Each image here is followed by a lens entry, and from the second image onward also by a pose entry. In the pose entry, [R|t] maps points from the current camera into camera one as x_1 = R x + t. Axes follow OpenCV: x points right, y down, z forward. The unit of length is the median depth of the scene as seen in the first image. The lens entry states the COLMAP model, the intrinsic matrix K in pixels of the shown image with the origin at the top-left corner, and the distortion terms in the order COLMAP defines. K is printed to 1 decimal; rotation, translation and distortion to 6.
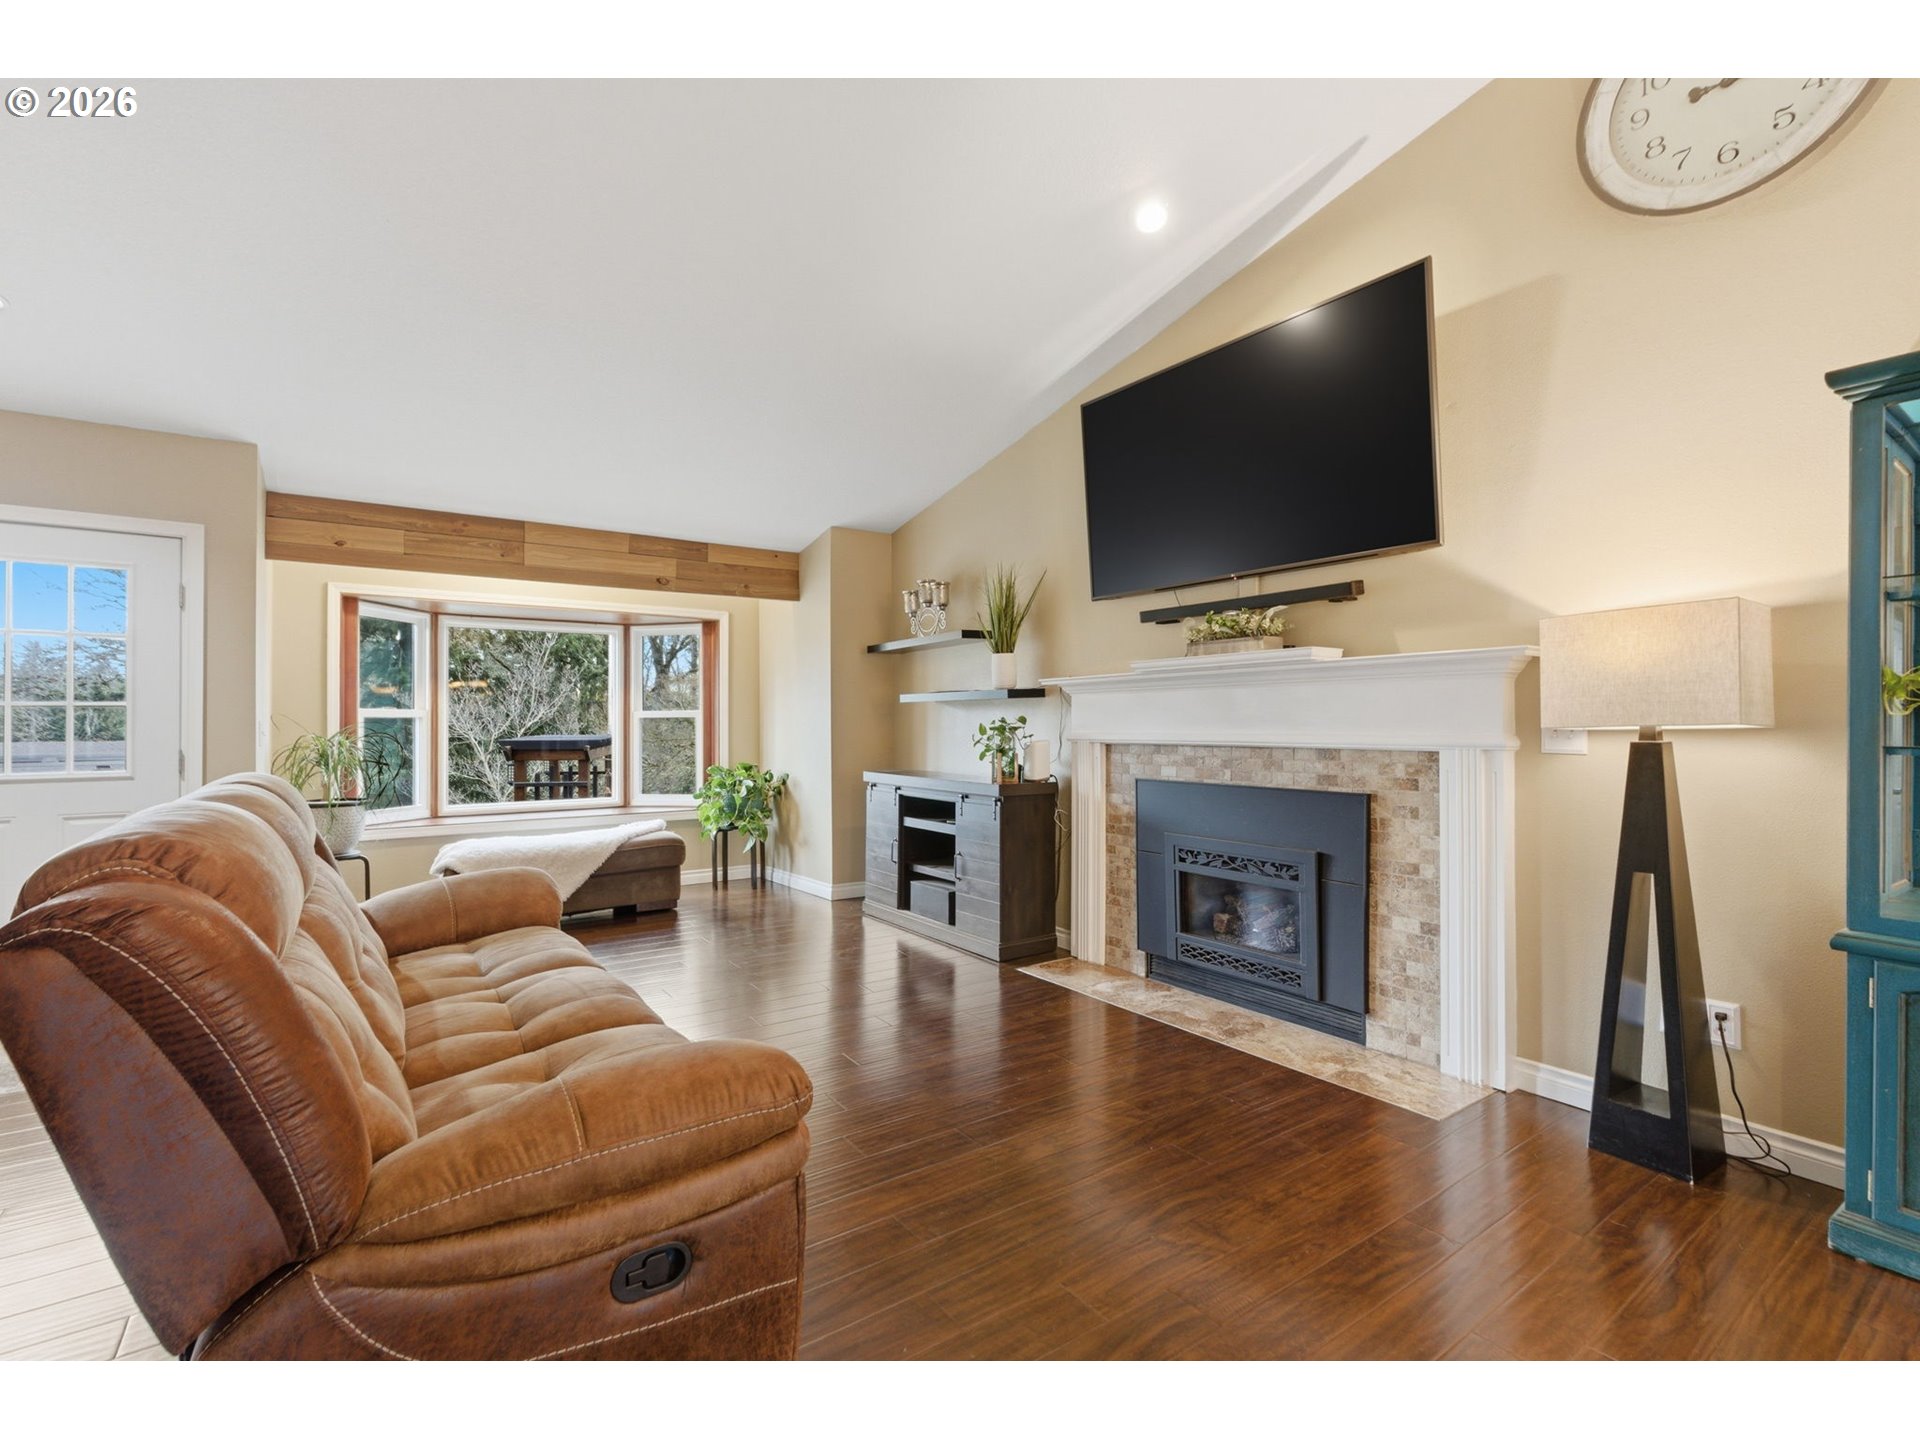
lens RADIAL K [[867.1, 0, 960.7], [0, 867.1, 725.7], [0, 0, 1]] dist [0.000355, 0.000551]
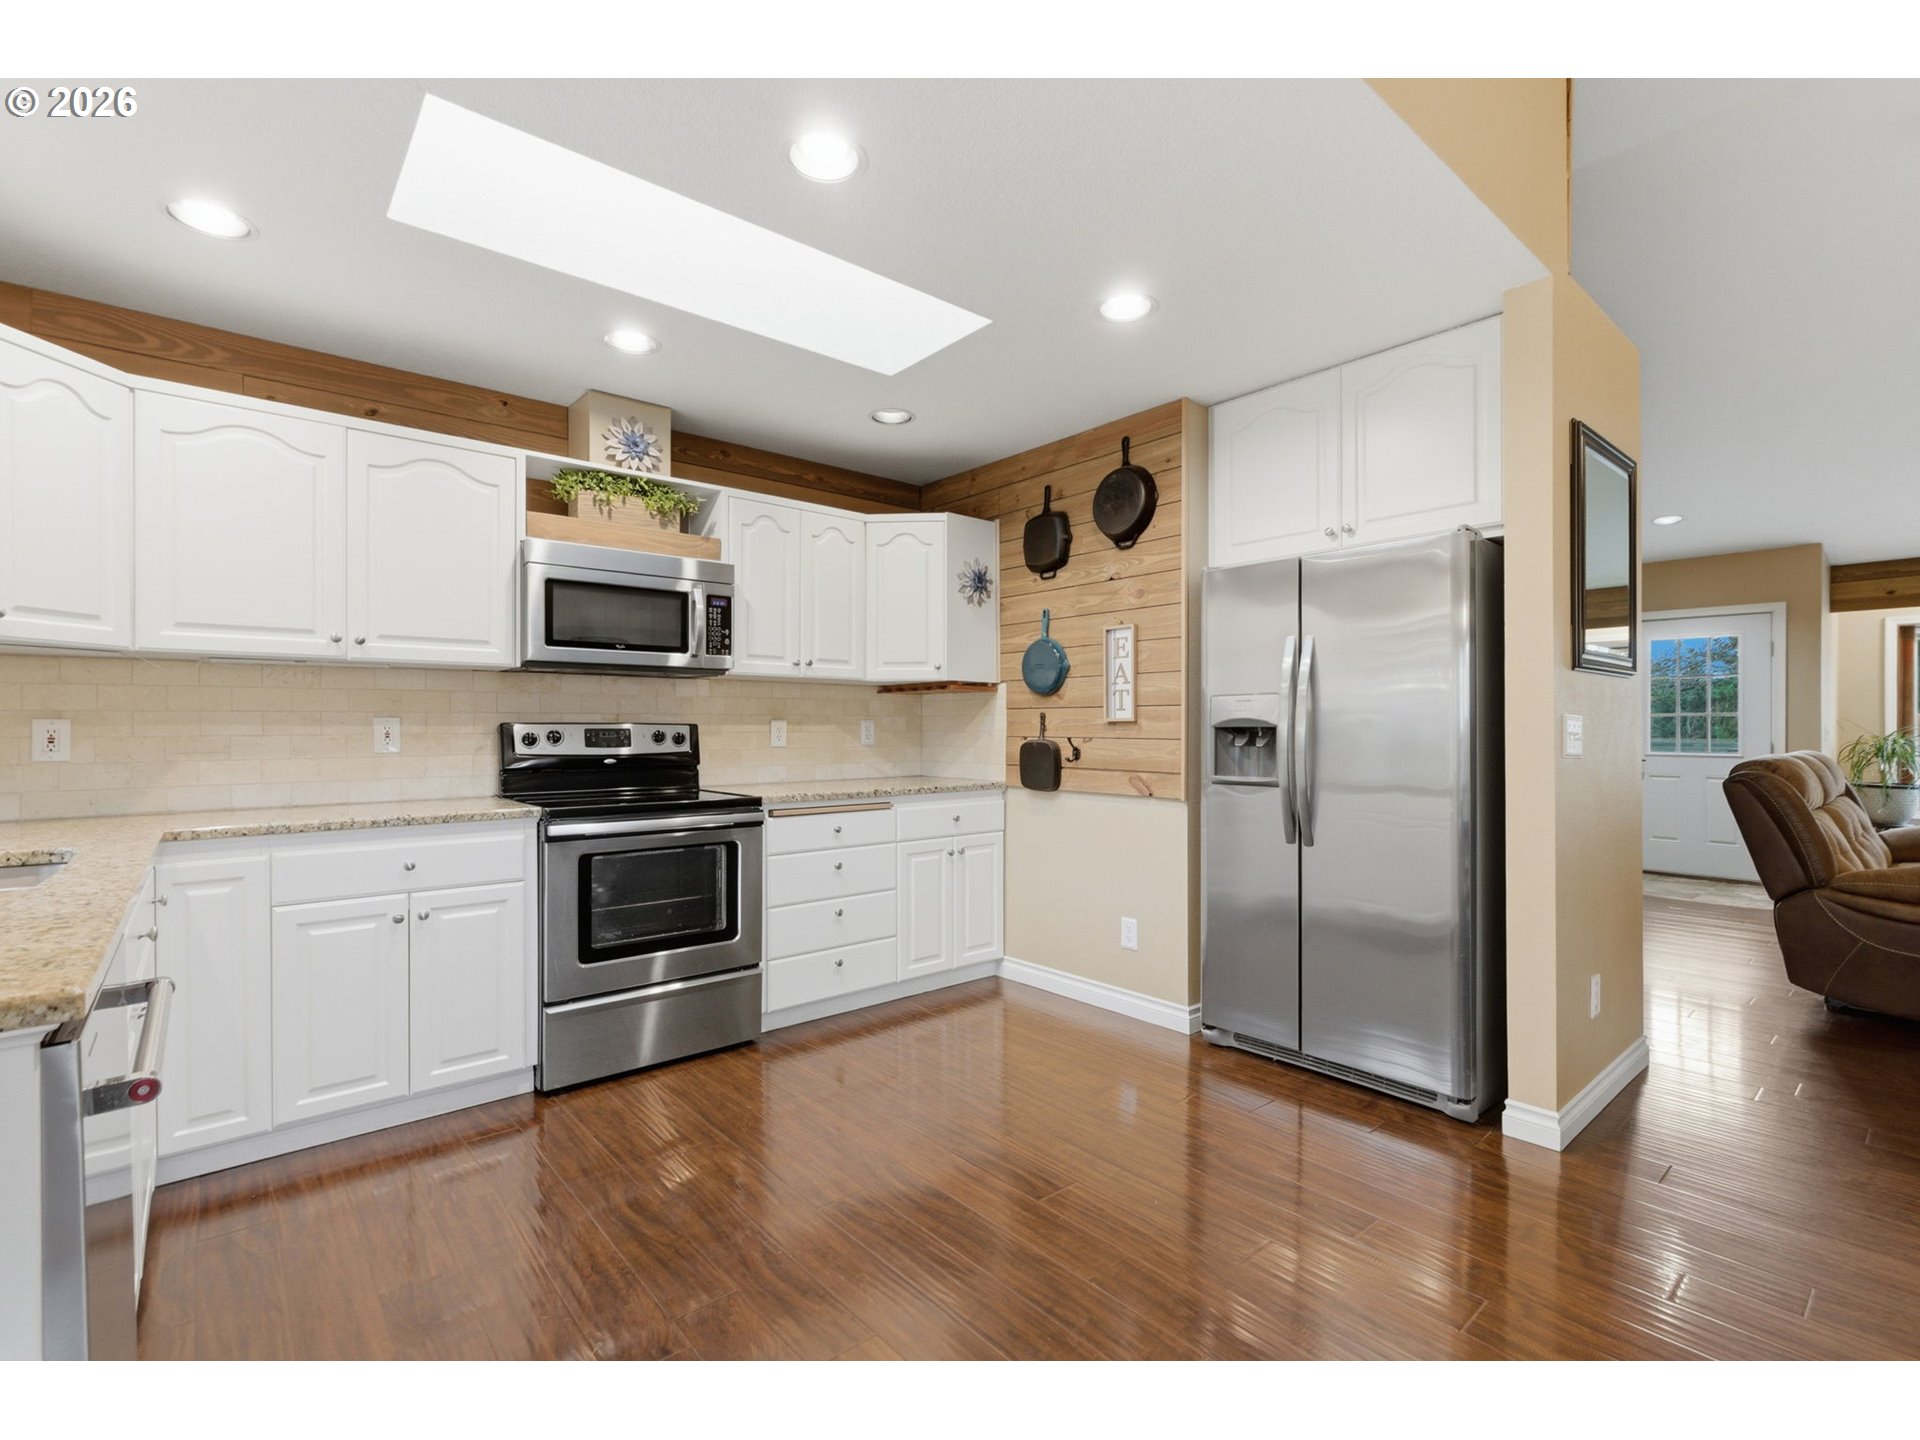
lens RADIAL K [[876.4, 0, 968.5], [0, 876.4, 726.3], [0, 0, 1]] dist [-0.001533, 0.000799]
pose [[0.097350, -0.002882, -0.995246, 0.518302], [0.002560, 0.999993, -0.002645, -0.000236], [0.995247, -0.002291, 0.097357, -0.579688]]
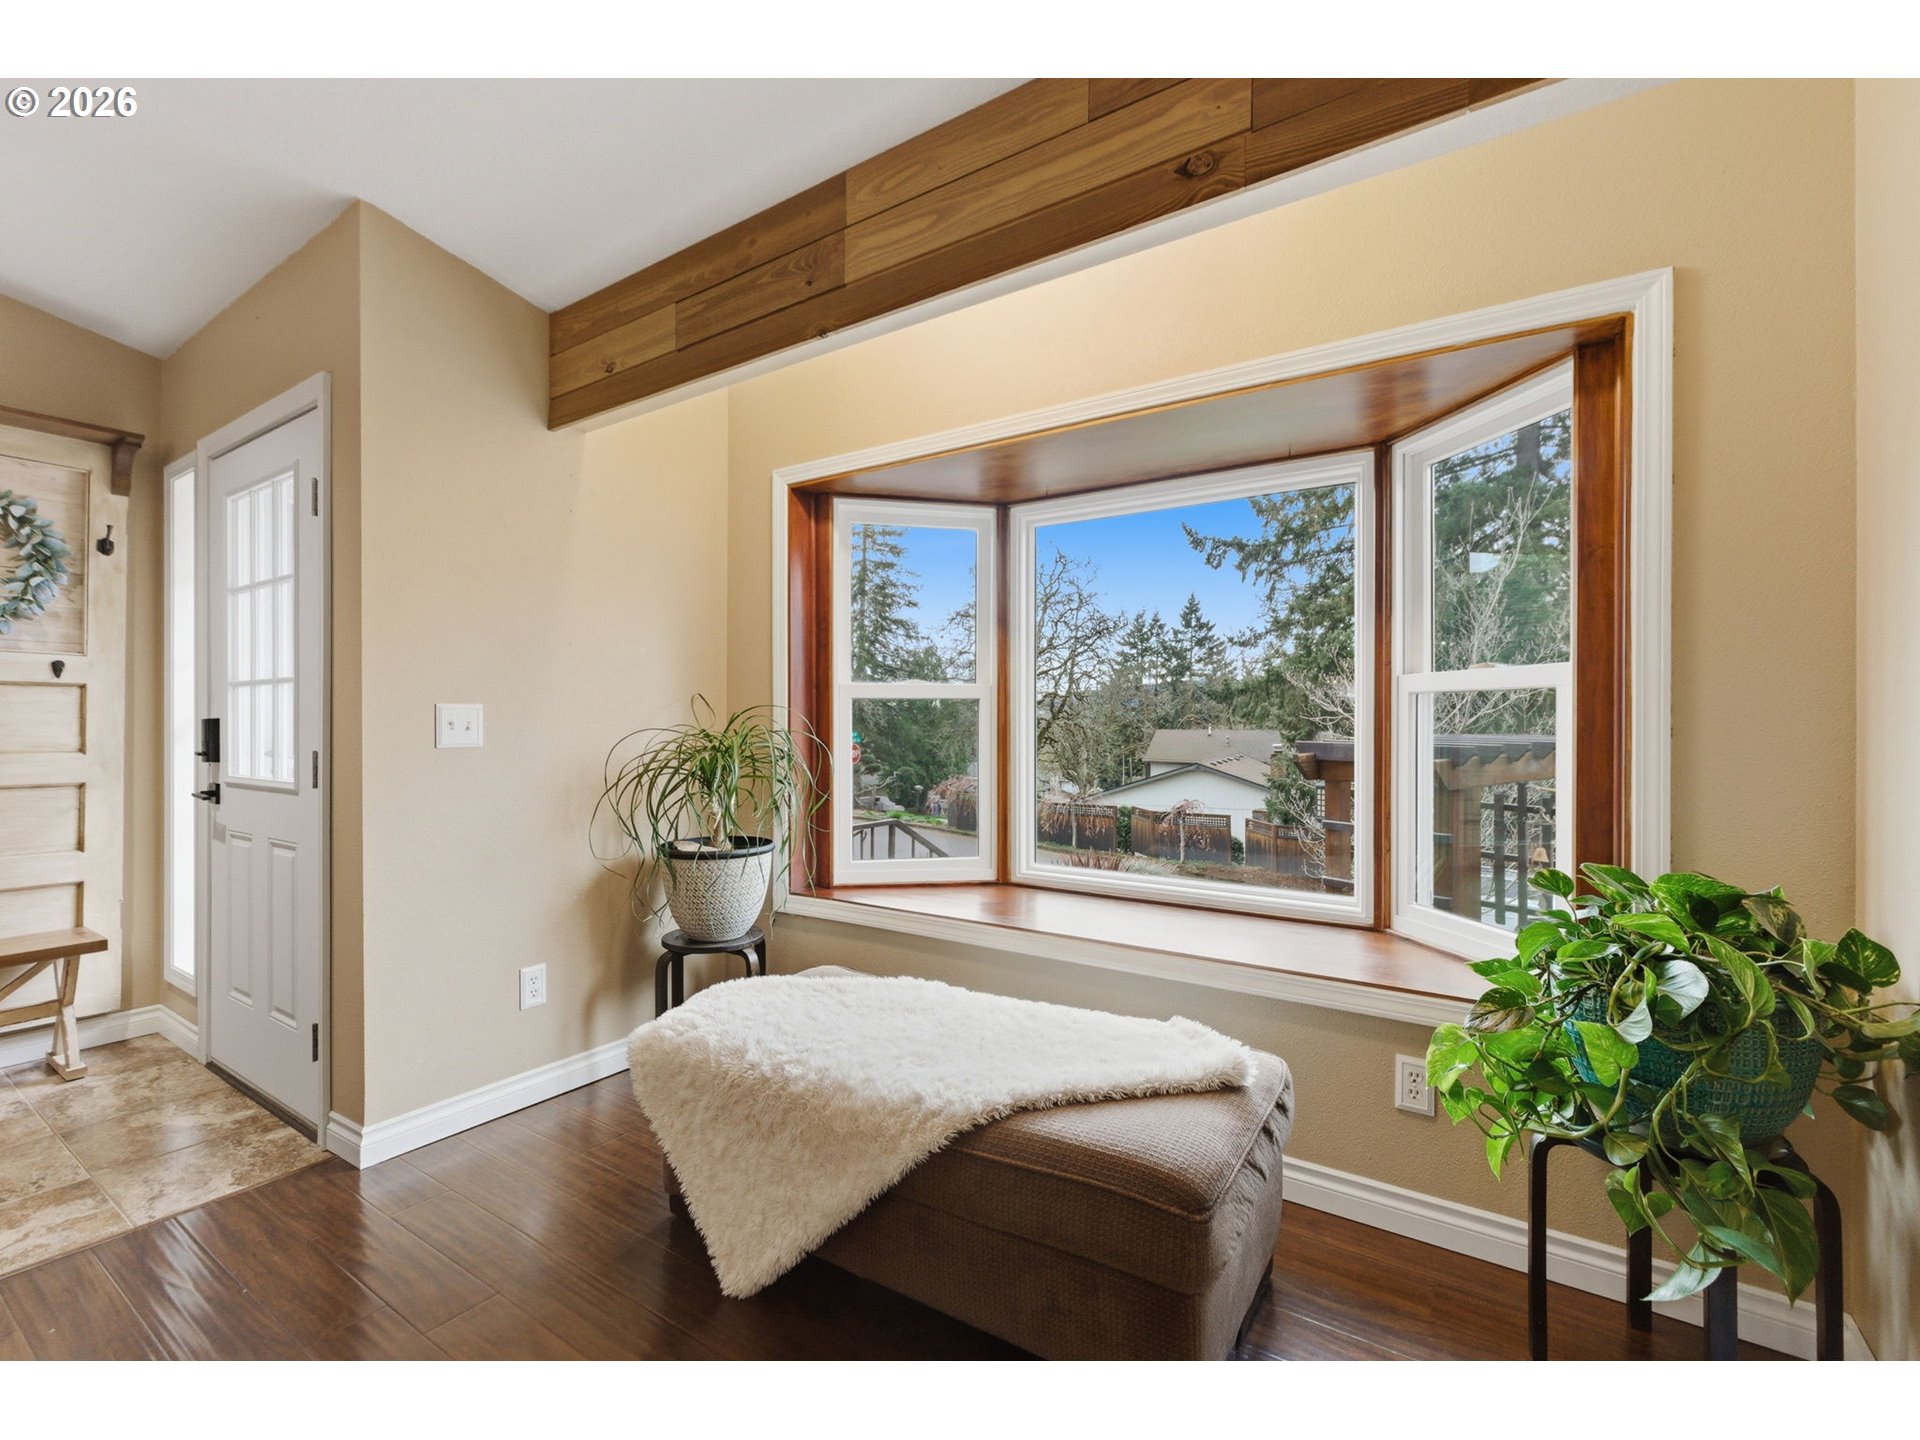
lens RADIAL K [[848.4, 0, 974.3], [0, 848.4, 722.7], [0, 0, 1]] dist [-0.045262, 0.033700]
pose [[0.352887, 0.002070, -0.935664, -0.158051], [-0.004861, 0.999988, 0.000379, 0.004770], [0.935653, 0.004414, 0.352893, 1.042219]]
